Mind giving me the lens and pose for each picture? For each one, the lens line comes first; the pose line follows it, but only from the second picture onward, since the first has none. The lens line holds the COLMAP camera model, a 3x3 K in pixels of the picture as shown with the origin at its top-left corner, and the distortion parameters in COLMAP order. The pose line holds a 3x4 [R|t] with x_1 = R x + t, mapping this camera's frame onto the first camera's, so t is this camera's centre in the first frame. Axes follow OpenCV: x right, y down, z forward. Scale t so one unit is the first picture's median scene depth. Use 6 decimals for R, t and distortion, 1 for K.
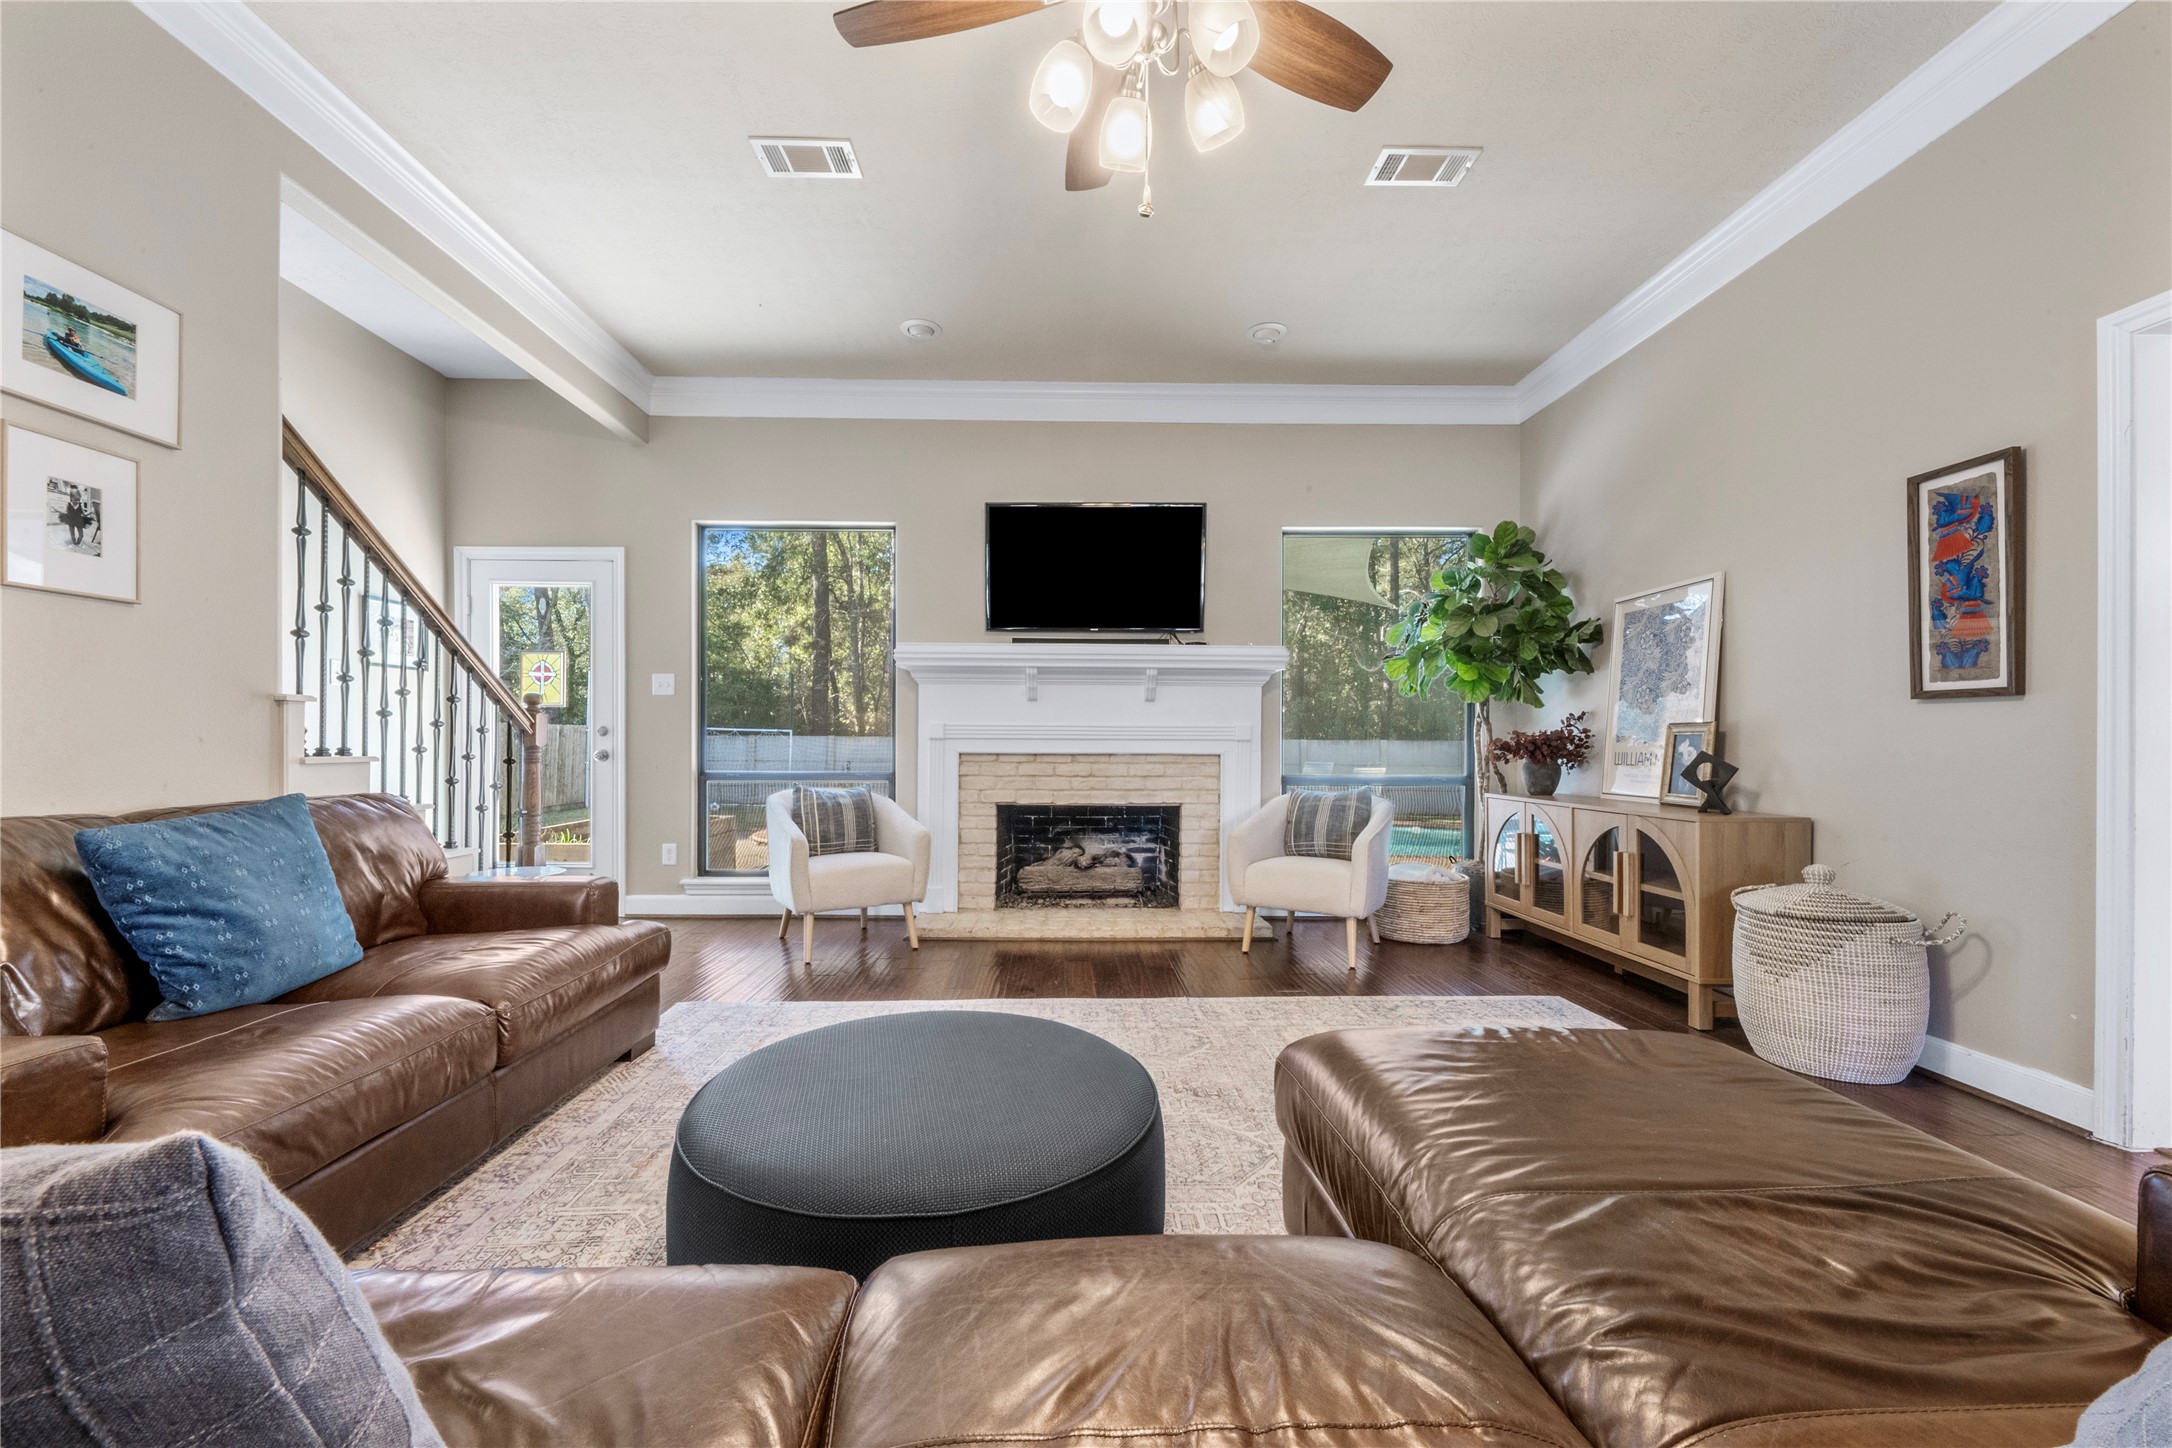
lens RADIAL K [[836.6, 0, 1081.9], [0, 836.6, 742.2], [0, 0, 1]] dist [0.001863, -0.003178]
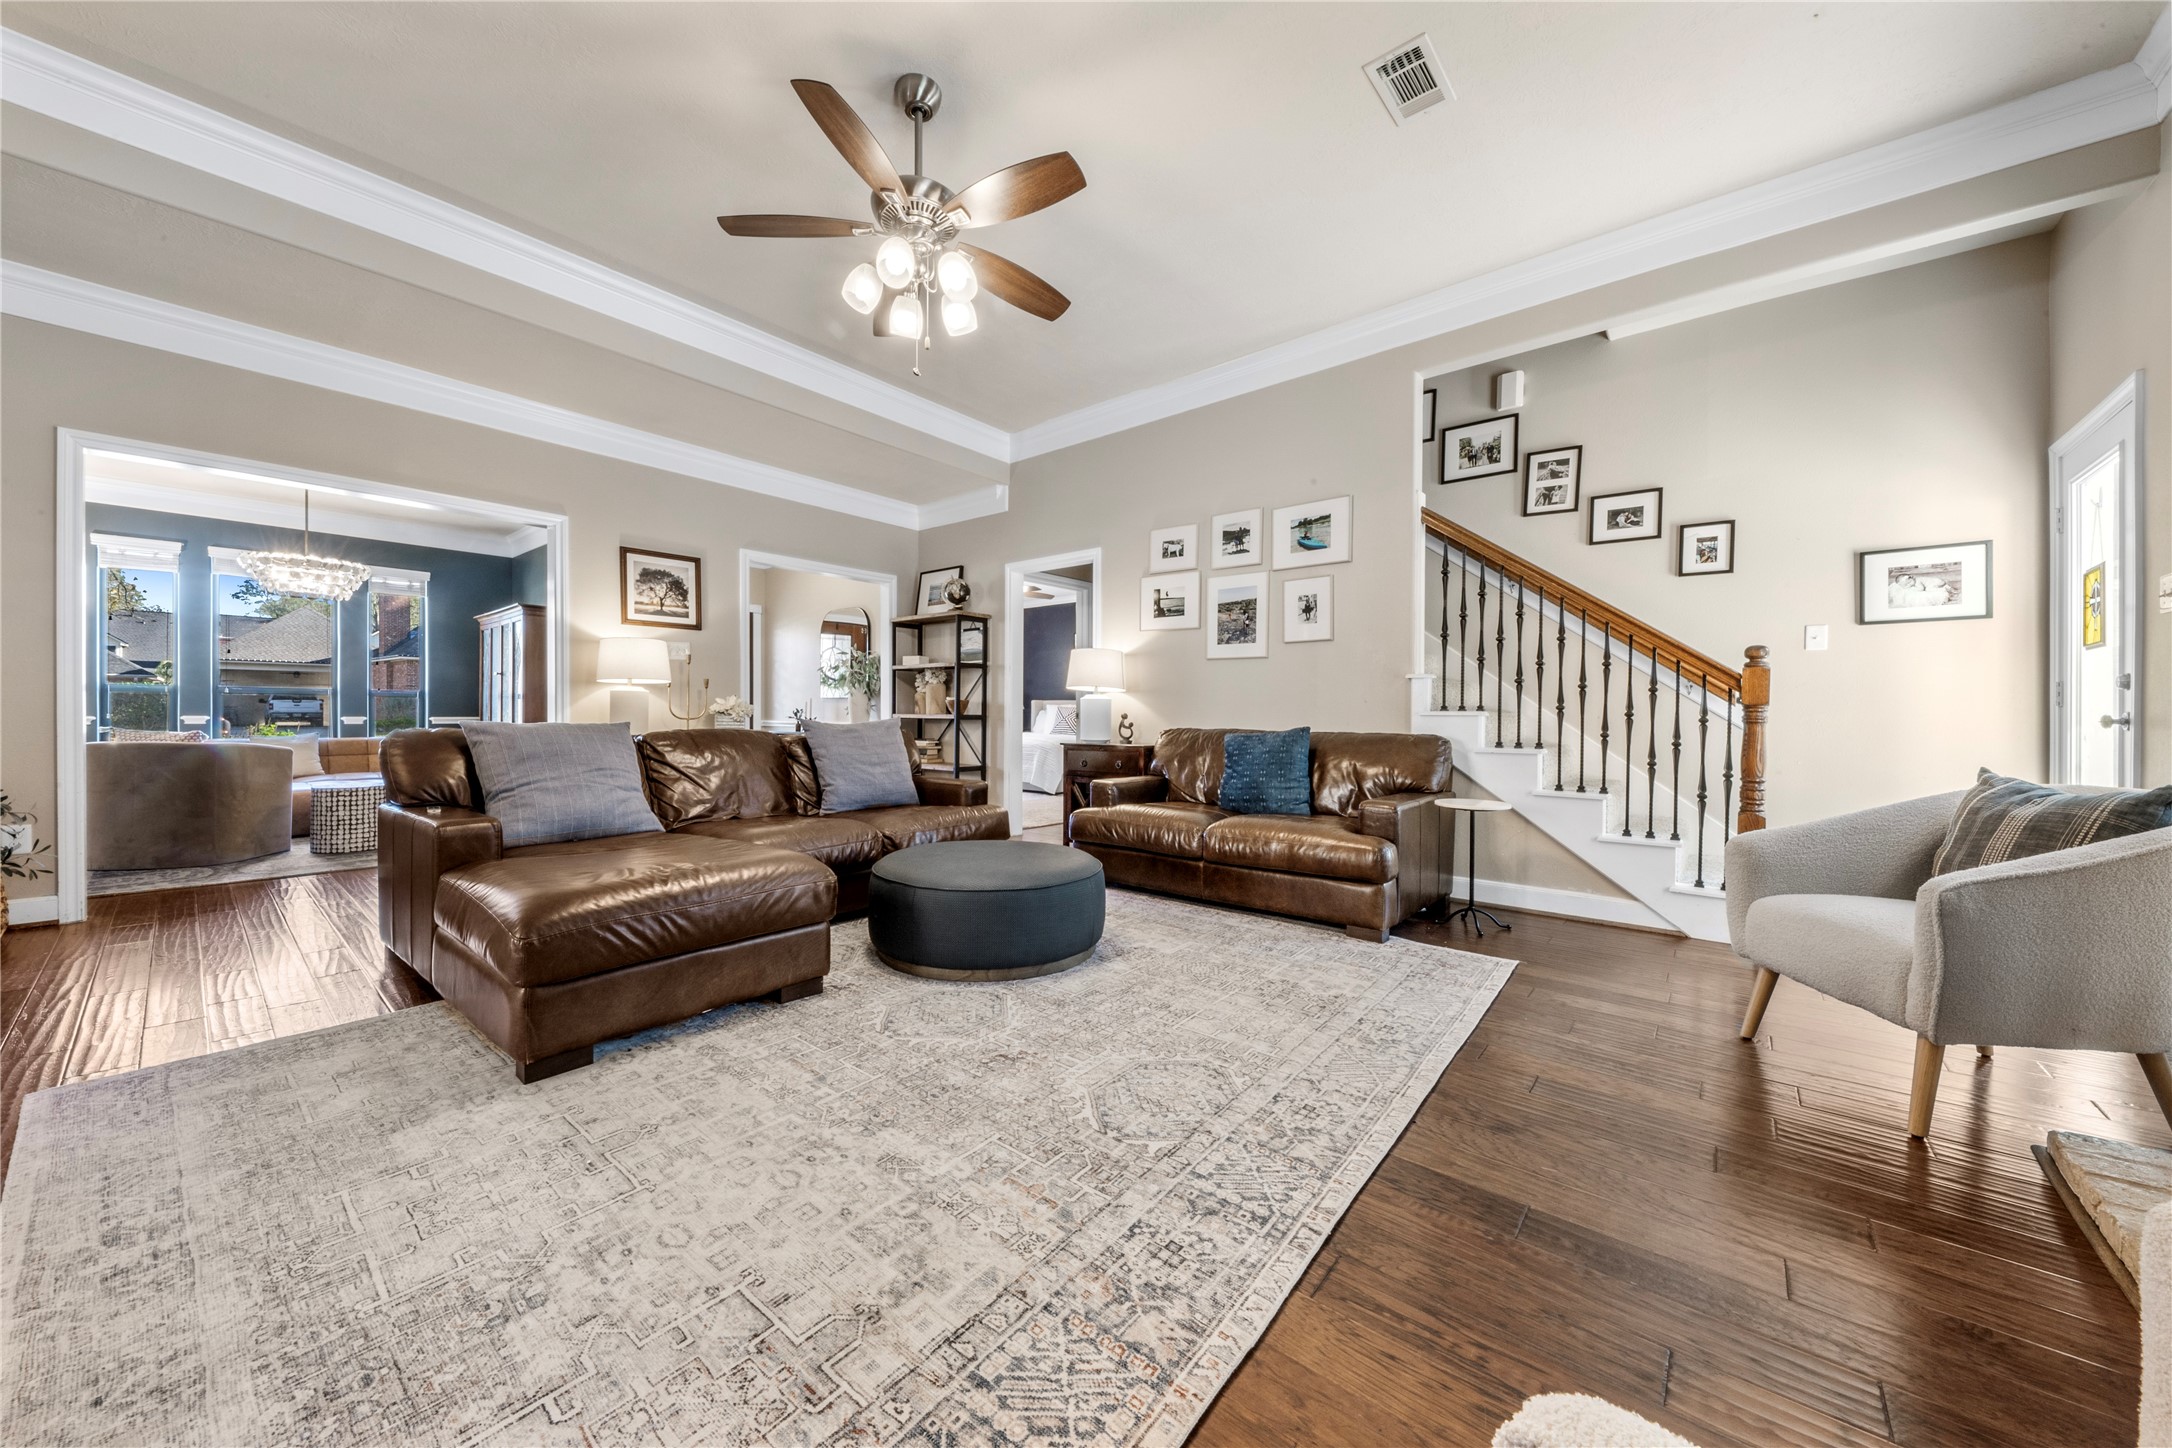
lens RADIAL K [[775.3, 0, 1086.0], [0, 775.3, 724.0], [0, 0, 1]] dist [-0.001292, -0.000297]
pose [[-0.658270, 0.001381, -0.752781, 0.363427], [-0.007793, 0.999932, 0.008649, 0.018720], [0.752742, 0.011560, -0.658215, 0.813515]]
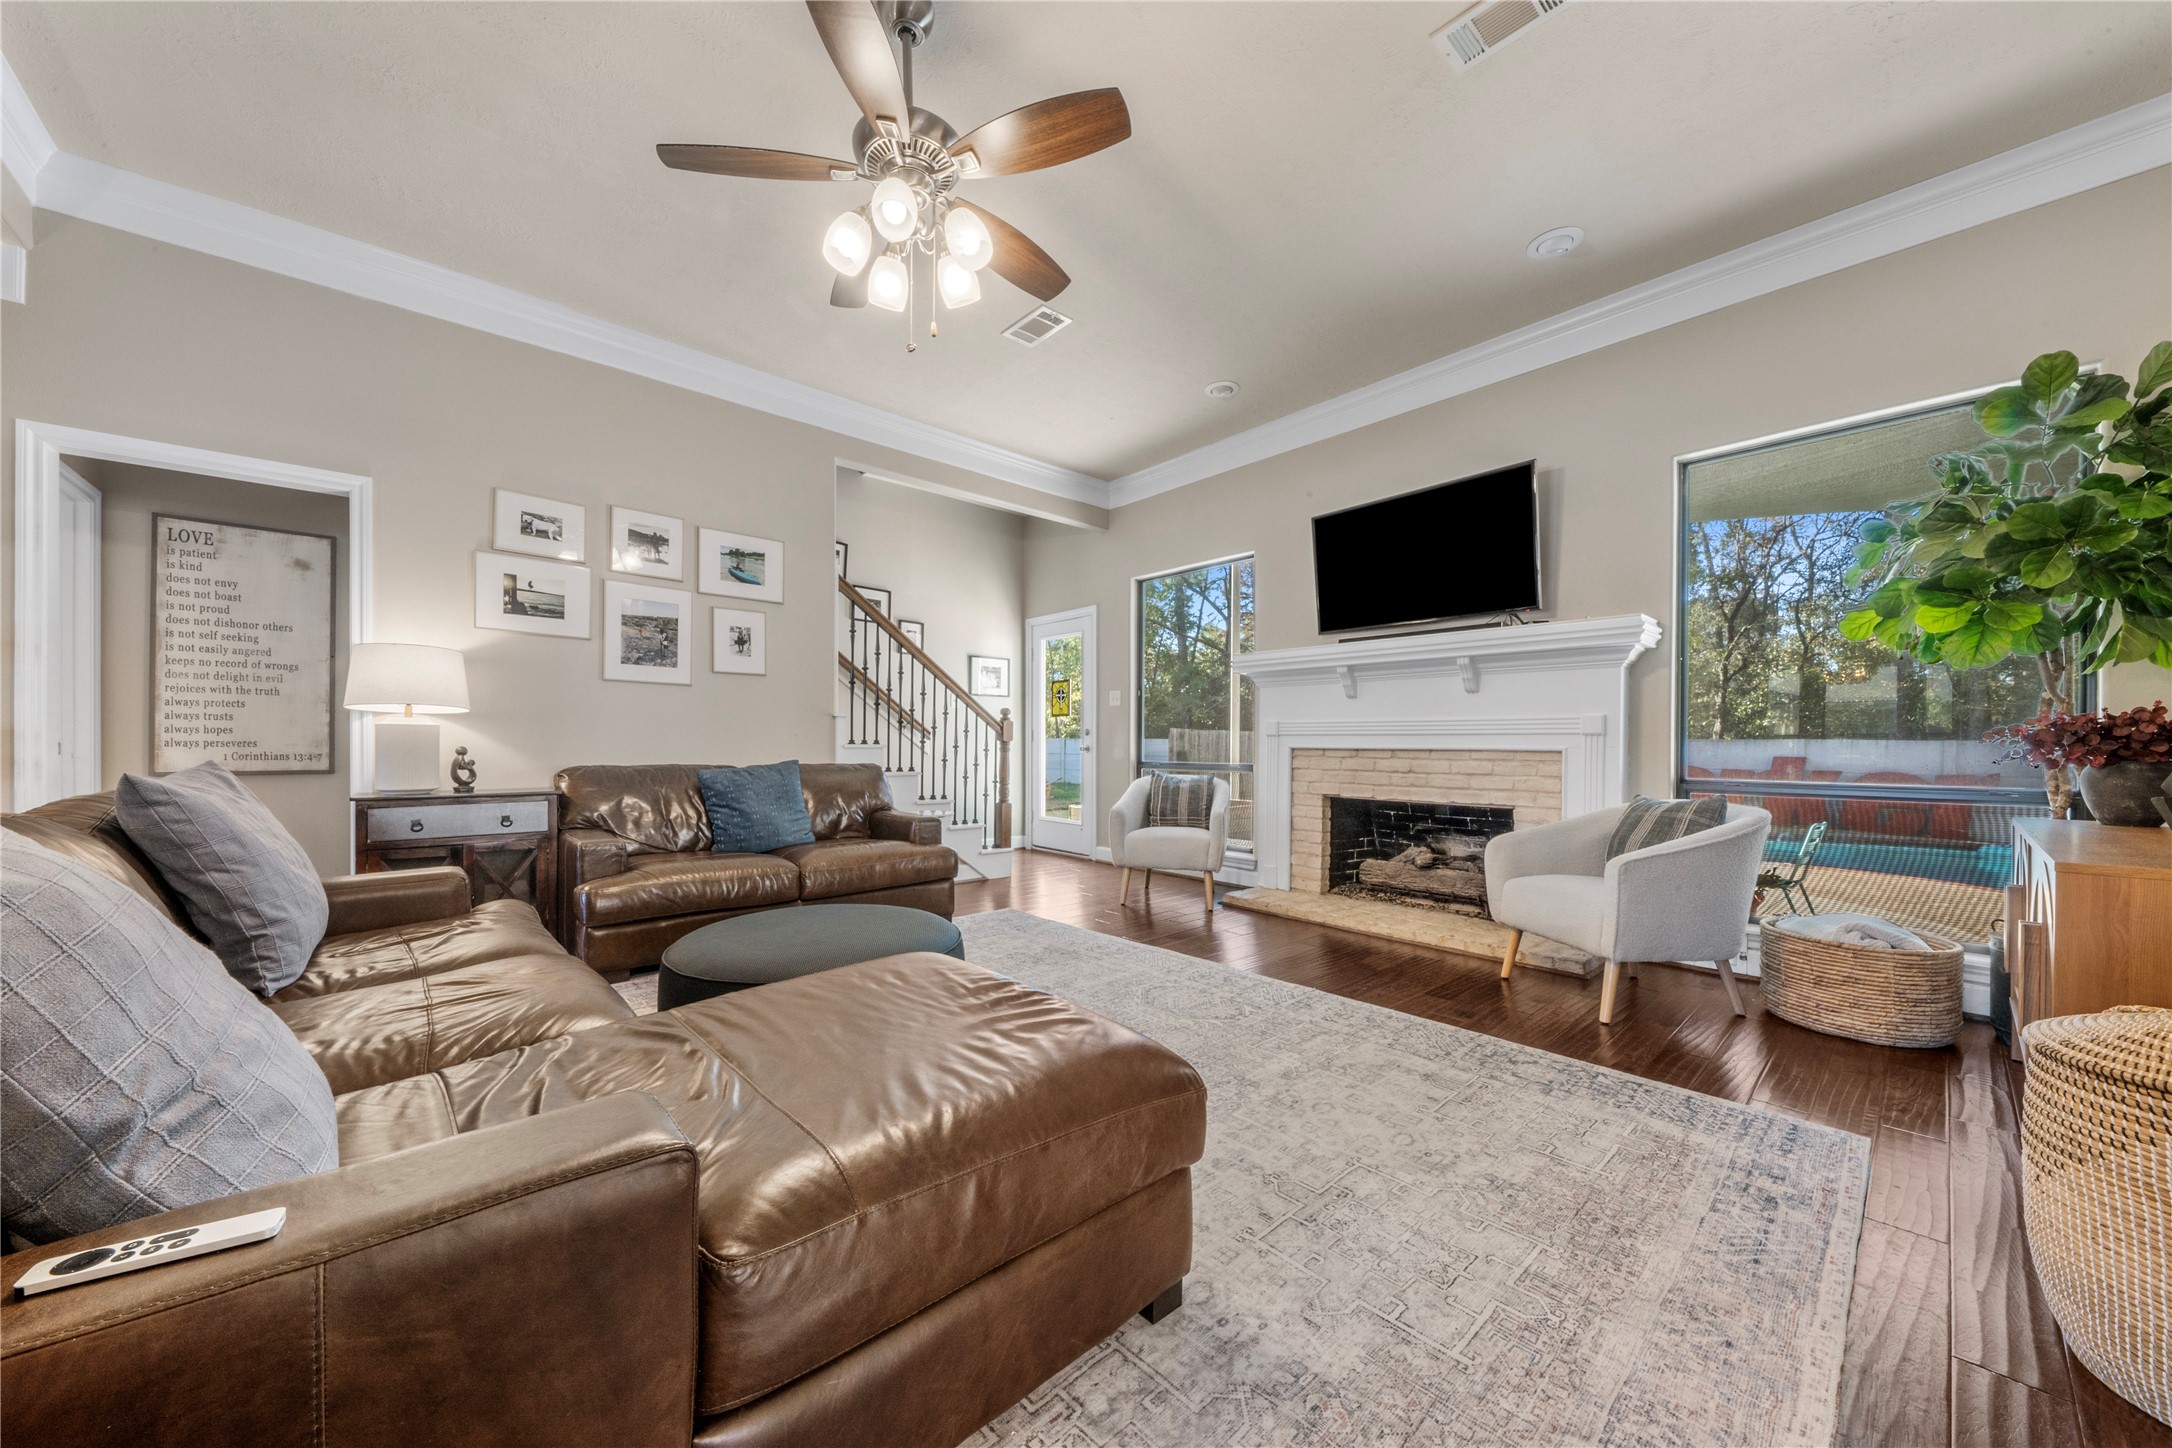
lens RADIAL K [[750.9, 0, 1087.2], [0, 750.9, 743.5], [0, 0, 1]] dist [0.000997, -0.000013]
pose [[0.651385, -0.001986, -0.758745, 0.433725], [-0.002038, 0.999988, -0.004367, 0.011966], [0.758745, 0.004391, 0.651373, 0.145259]]
